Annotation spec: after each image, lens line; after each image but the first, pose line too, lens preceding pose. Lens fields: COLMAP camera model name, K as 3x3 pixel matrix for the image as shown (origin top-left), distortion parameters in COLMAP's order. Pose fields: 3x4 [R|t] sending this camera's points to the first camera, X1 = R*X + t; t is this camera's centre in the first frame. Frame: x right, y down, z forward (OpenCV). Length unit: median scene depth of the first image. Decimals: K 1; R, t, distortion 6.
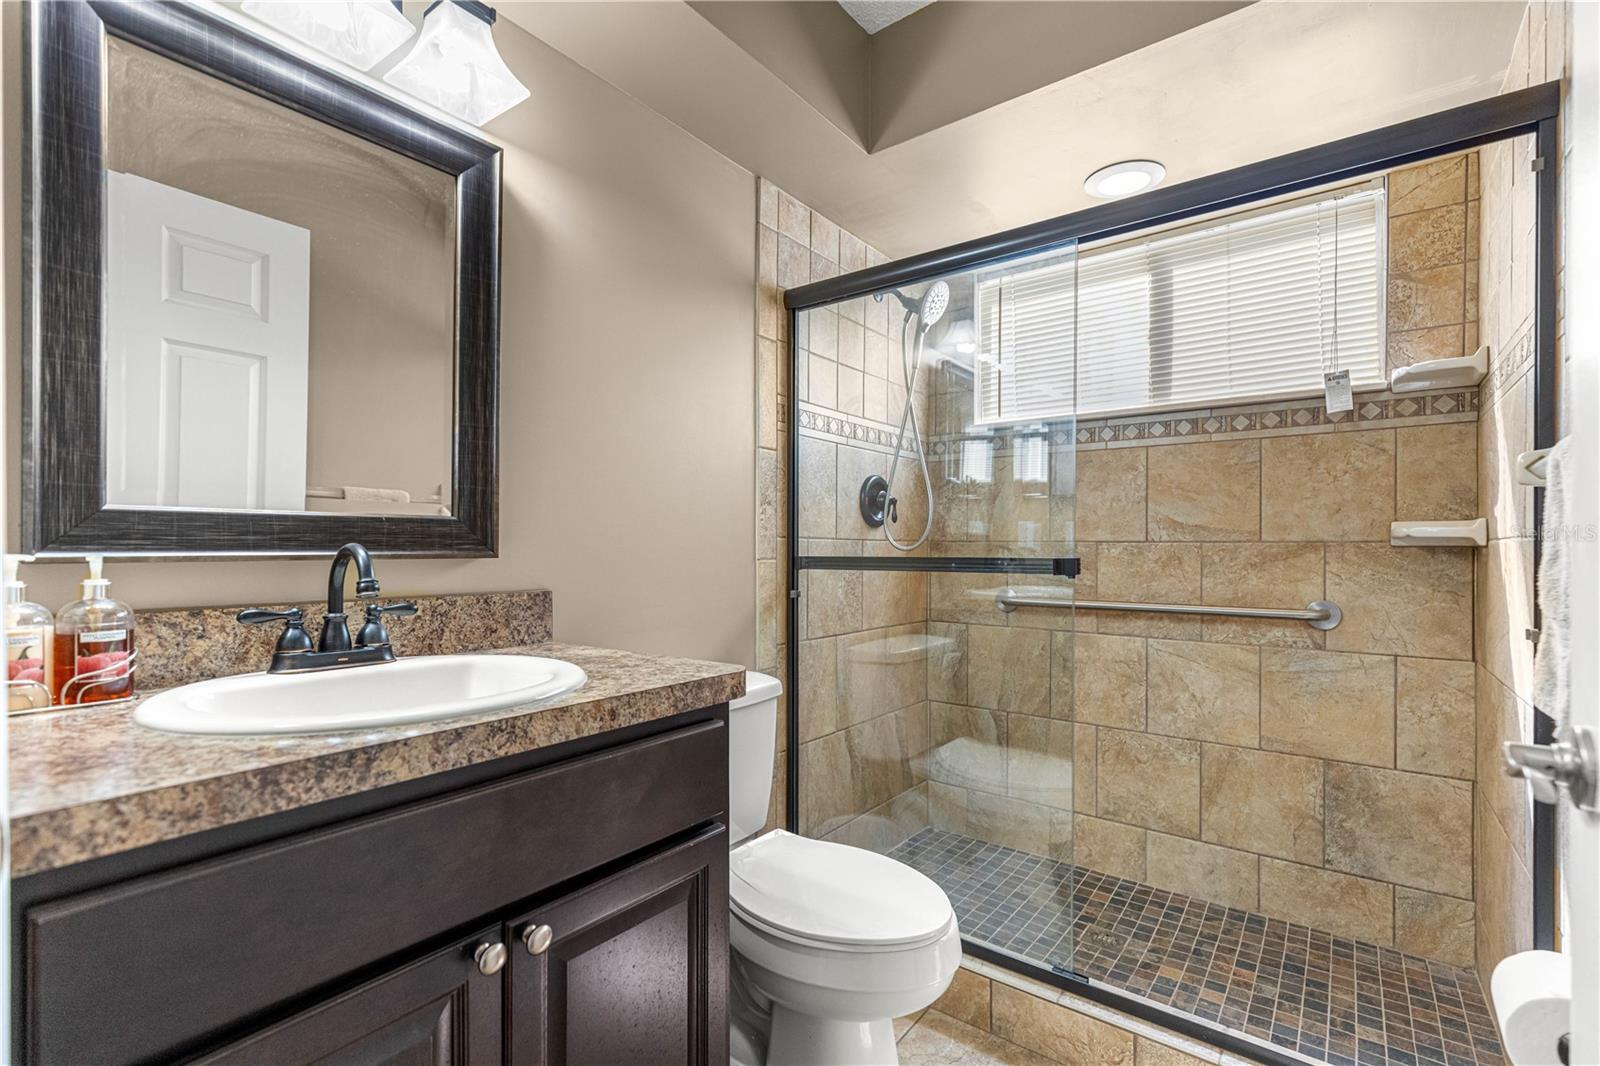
lens RADIAL K [[718.4, 0, 803.9], [0, 718.4, 543.8], [0, 0, 1]] dist [0.002815, -0.000825]
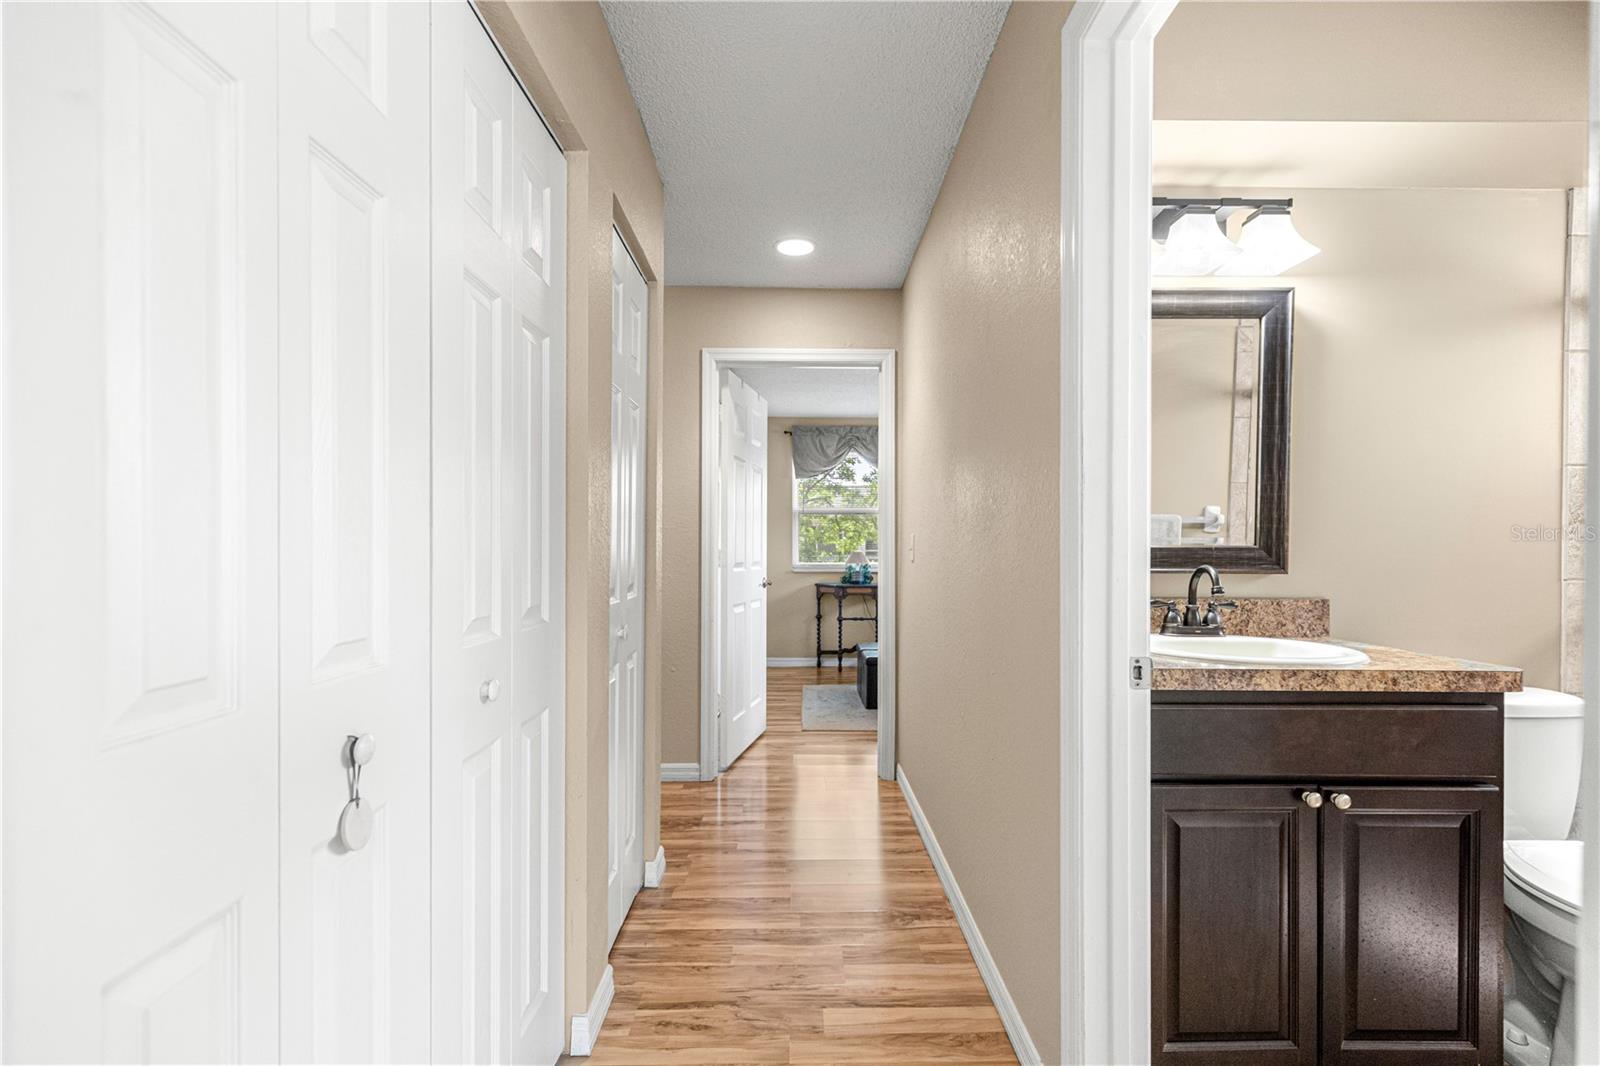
lens RADIAL K [[718.4, 0, 811.6], [0, 718.4, 556.8], [0, 0, 1]] dist [0.002815, -0.000825]
pose [[0.616237, 0.012224, -0.787466, 0.153179], [-0.001571, 0.999897, 0.014293, -0.044105], [0.787559, -0.007571, 0.616193, -0.815599]]
